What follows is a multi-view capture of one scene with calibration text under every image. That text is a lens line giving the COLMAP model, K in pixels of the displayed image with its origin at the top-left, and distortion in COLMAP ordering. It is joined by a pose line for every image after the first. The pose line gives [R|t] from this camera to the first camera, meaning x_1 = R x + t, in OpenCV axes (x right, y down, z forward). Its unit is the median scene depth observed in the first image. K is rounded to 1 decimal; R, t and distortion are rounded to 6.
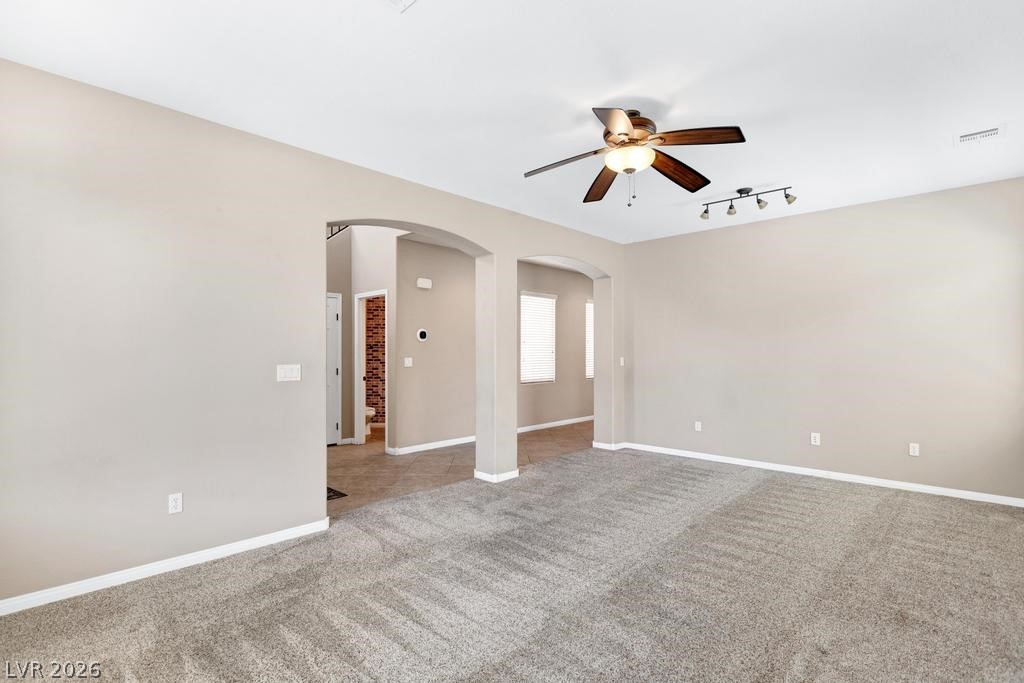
lens RADIAL K [[484.7, 0, 509.1], [0, 484.7, 345.8], [0, 0, 1]] dist [-0.009626, 0.001415]
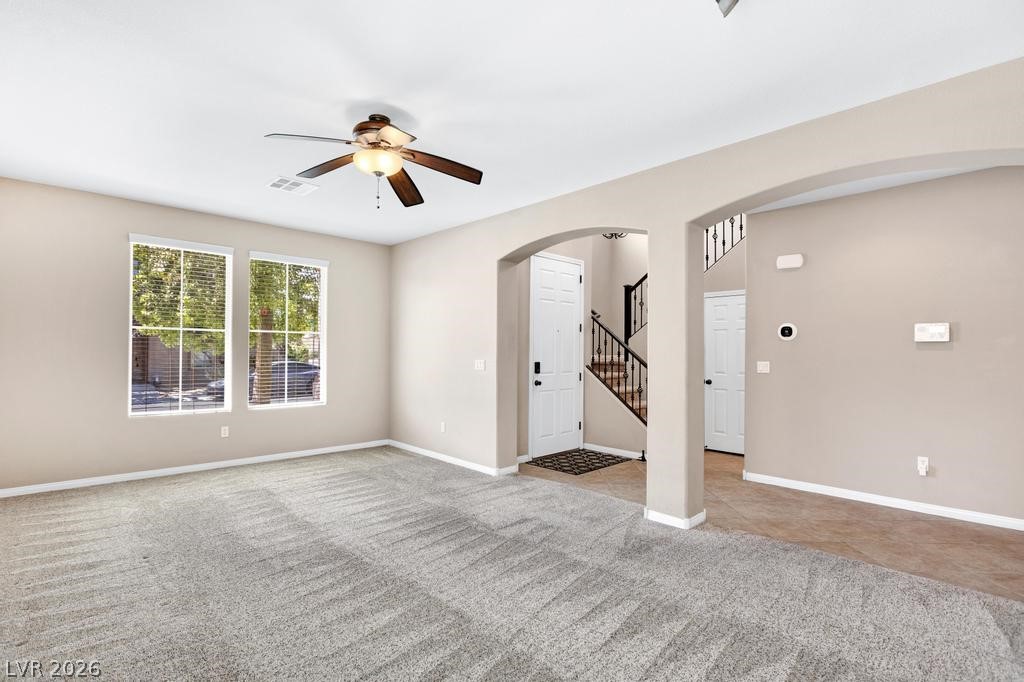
lens RADIAL K [[484.7, 0, 510.7], [0, 484.7, 347.8], [0, 0, 1]] dist [-0.009626, 0.001415]
pose [[-0.044190, -0.010174, -0.998971, 0.894946], [0.002828, 0.999943, -0.010309, 0.013708], [0.999019, -0.003281, -0.044159, 0.946258]]
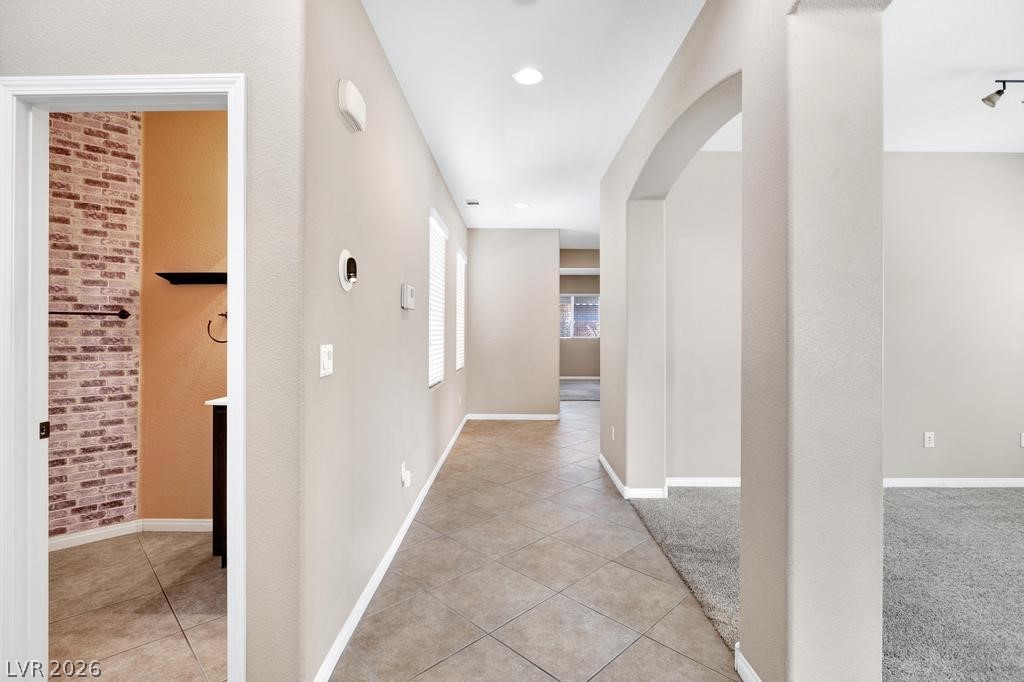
lens RADIAL K [[484.7, 0, 512.8], [0, 484.7, 330.0], [0, 0, 1]] dist [-0.009626, 0.001415]
pose [[0.725136, 0.005859, 0.688581, -0.485564], [-0.012620, 0.999909, 0.004783, 0.023063], [-0.688490, -0.012159, 0.725144, 1.094897]]
